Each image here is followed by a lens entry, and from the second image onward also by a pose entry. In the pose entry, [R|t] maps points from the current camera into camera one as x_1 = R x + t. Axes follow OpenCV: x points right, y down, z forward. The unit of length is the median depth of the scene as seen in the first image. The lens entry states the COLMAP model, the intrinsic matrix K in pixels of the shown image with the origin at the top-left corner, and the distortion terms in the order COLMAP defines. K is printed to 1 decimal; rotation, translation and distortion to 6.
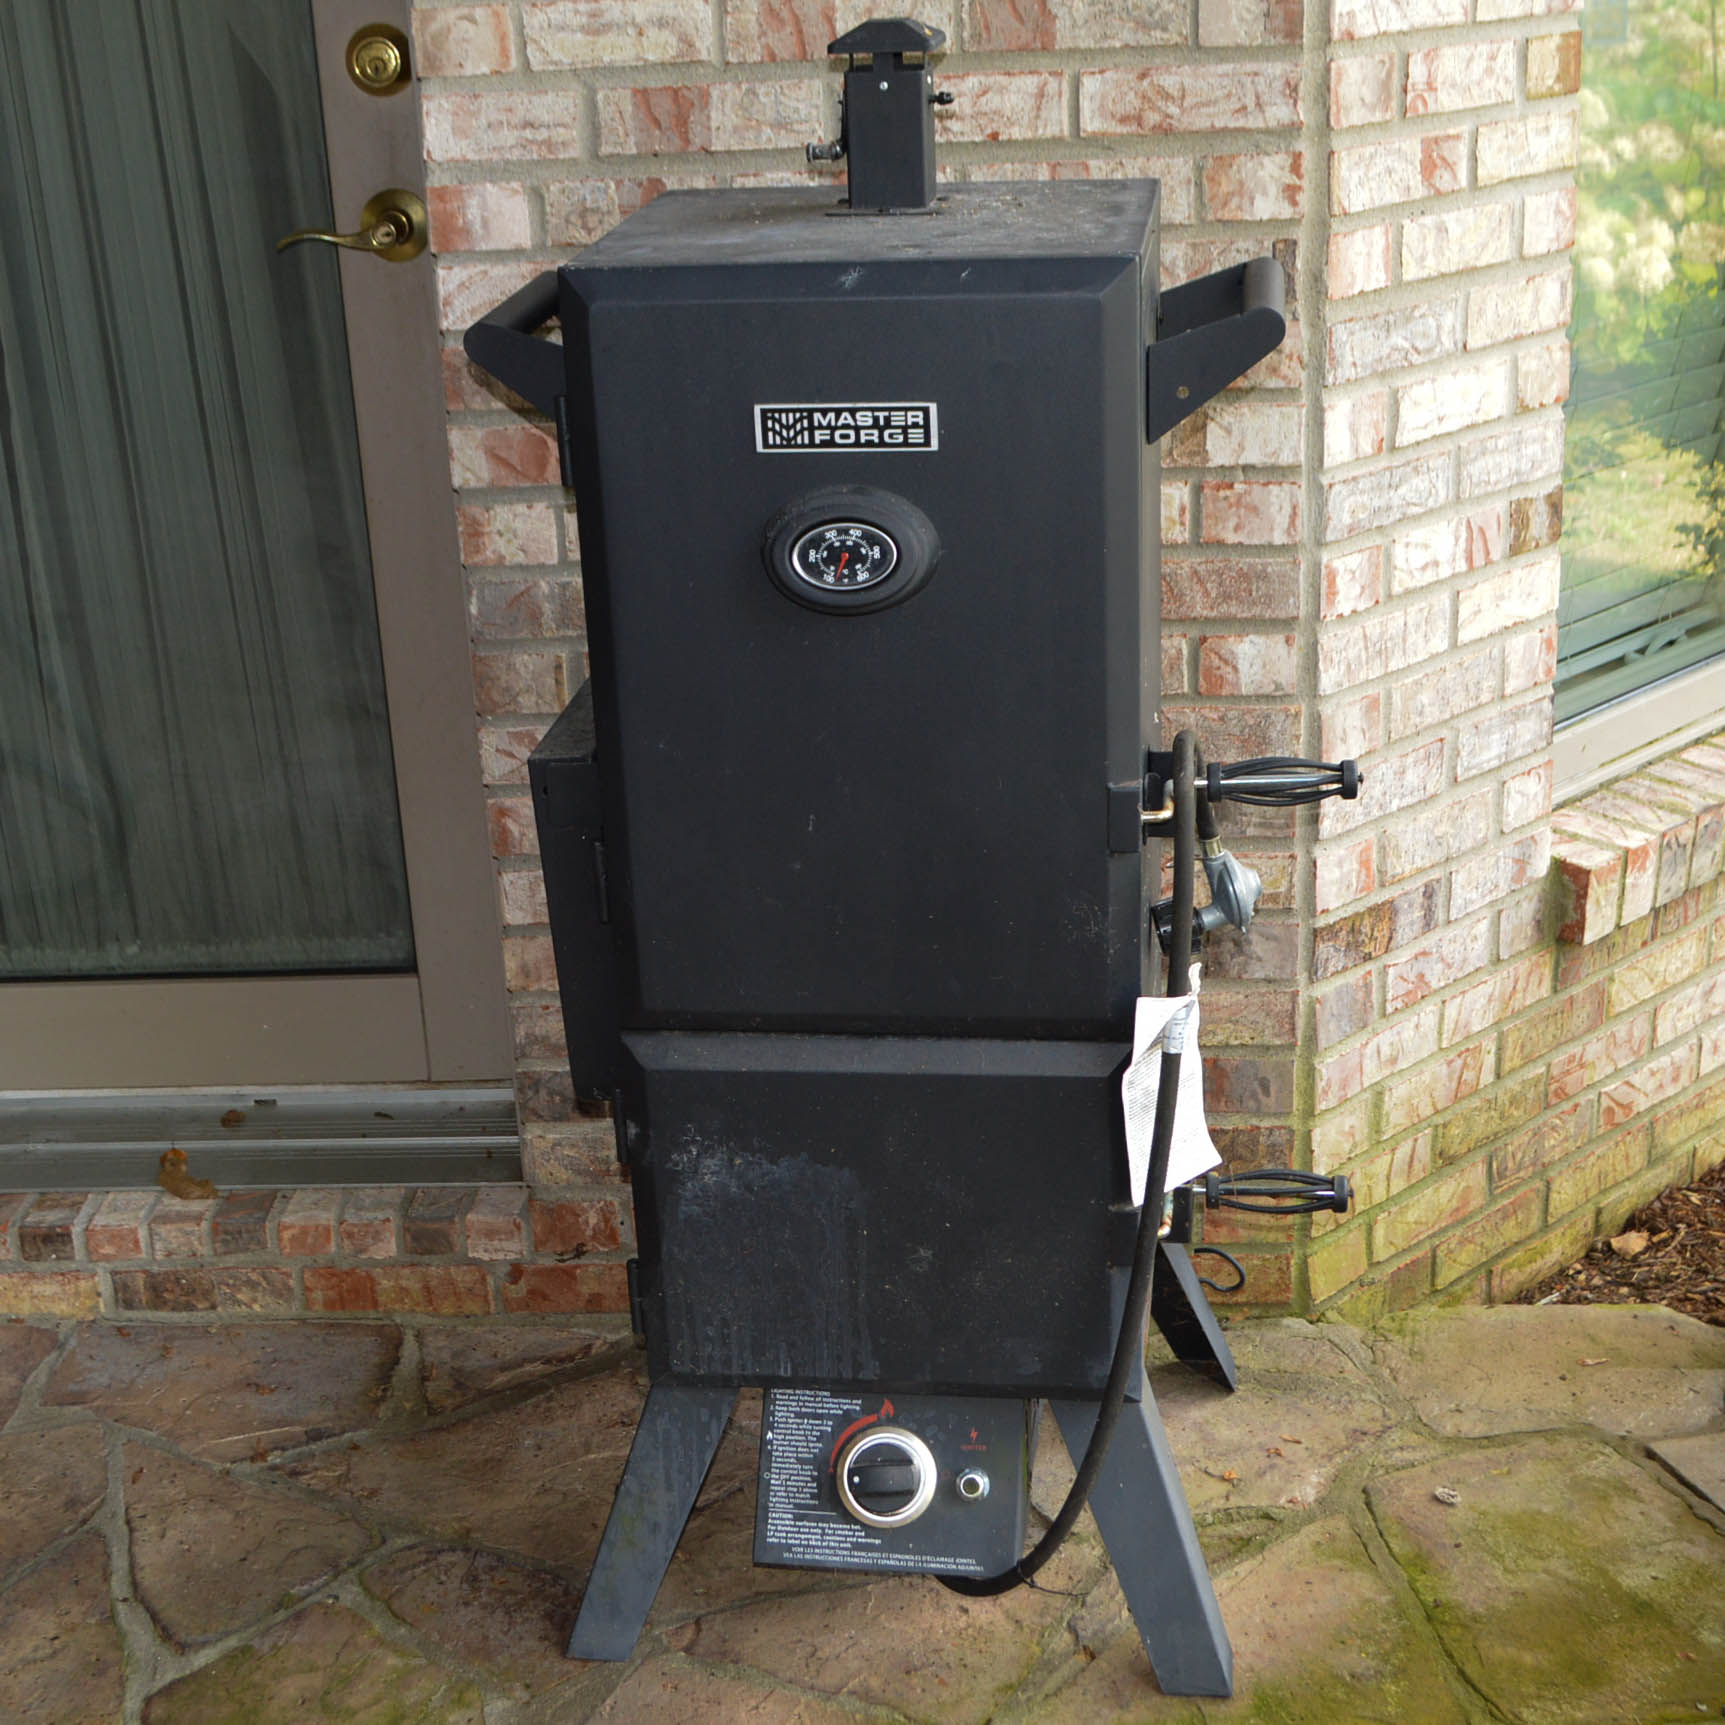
lens RADIAL K [[2719.7, 0, 849.7], [0, 2719.7, 853.8], [0, 0, 1]] dist [-0.083537, 0.000000]
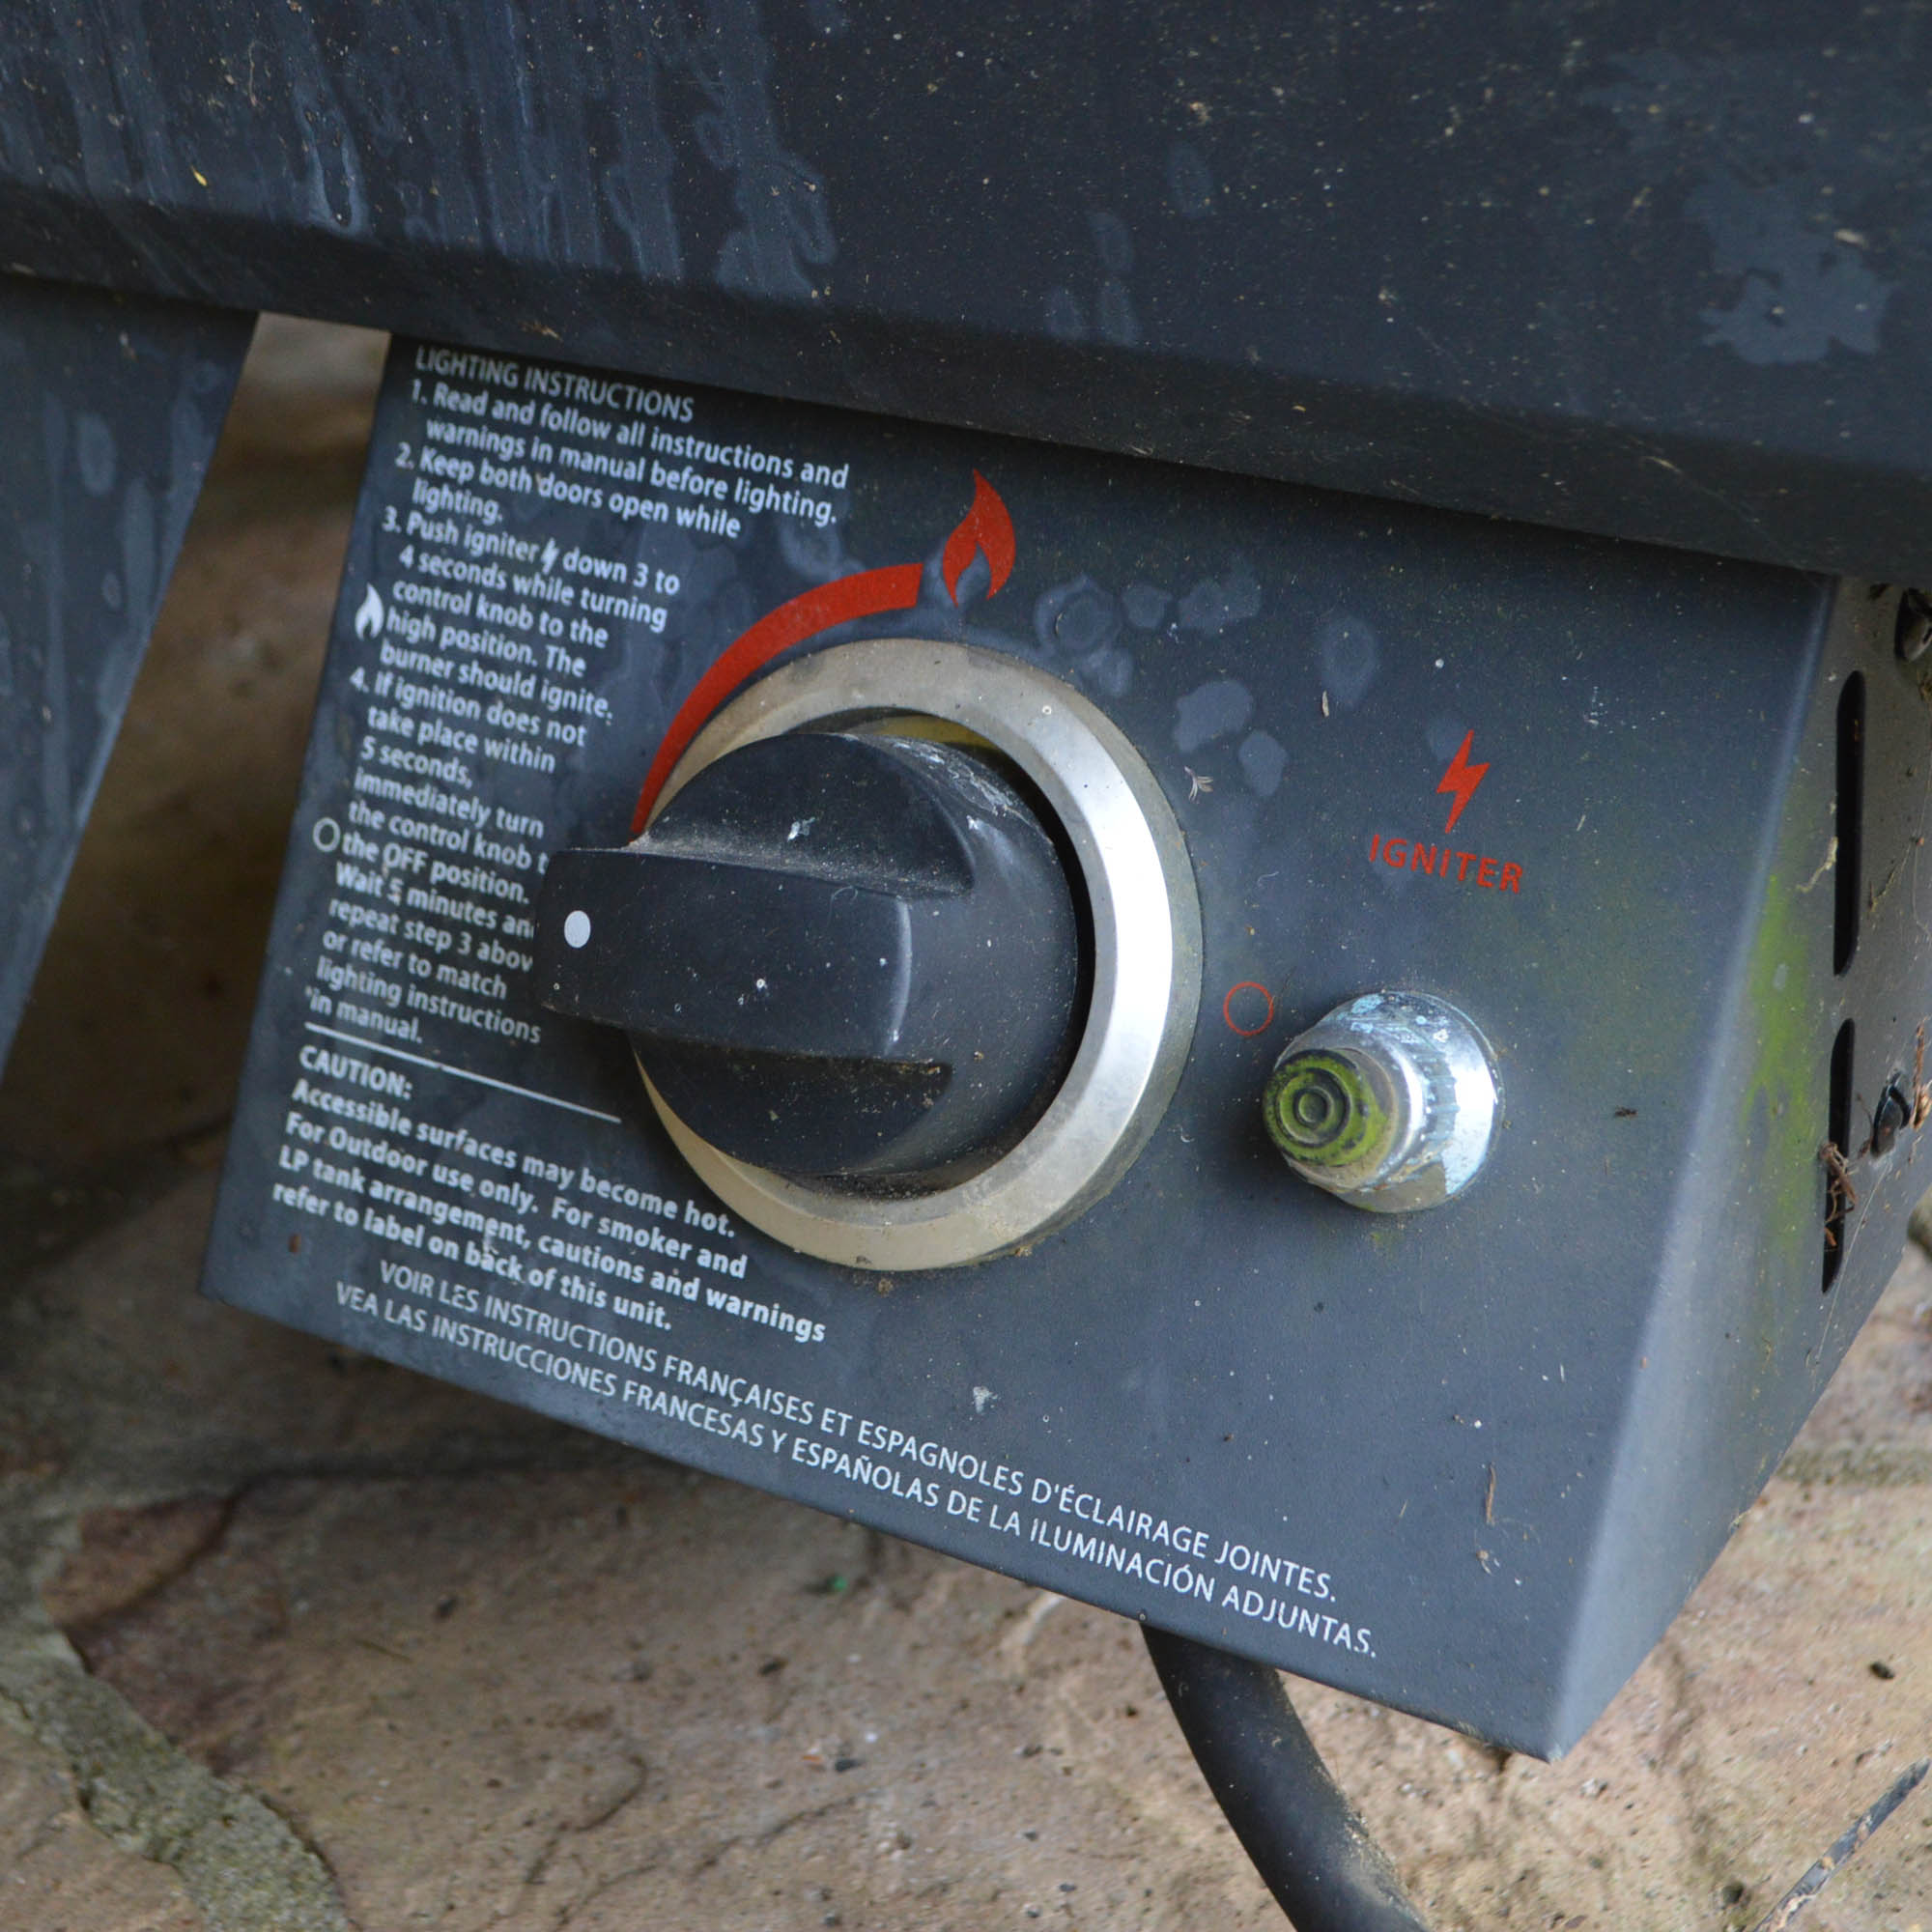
lens RADIAL K [[4037.2, 0, 968.7], [0, 4037.2, 970.3], [0, 0, 1]] dist [-0.095269, 0.000000]
pose [[0.927115, 0.171187, -0.333395, 0.091068], [-0.089521, 0.964988, 0.246545, 0.161875], [0.363928, -0.198730, 0.909980, 0.738698]]
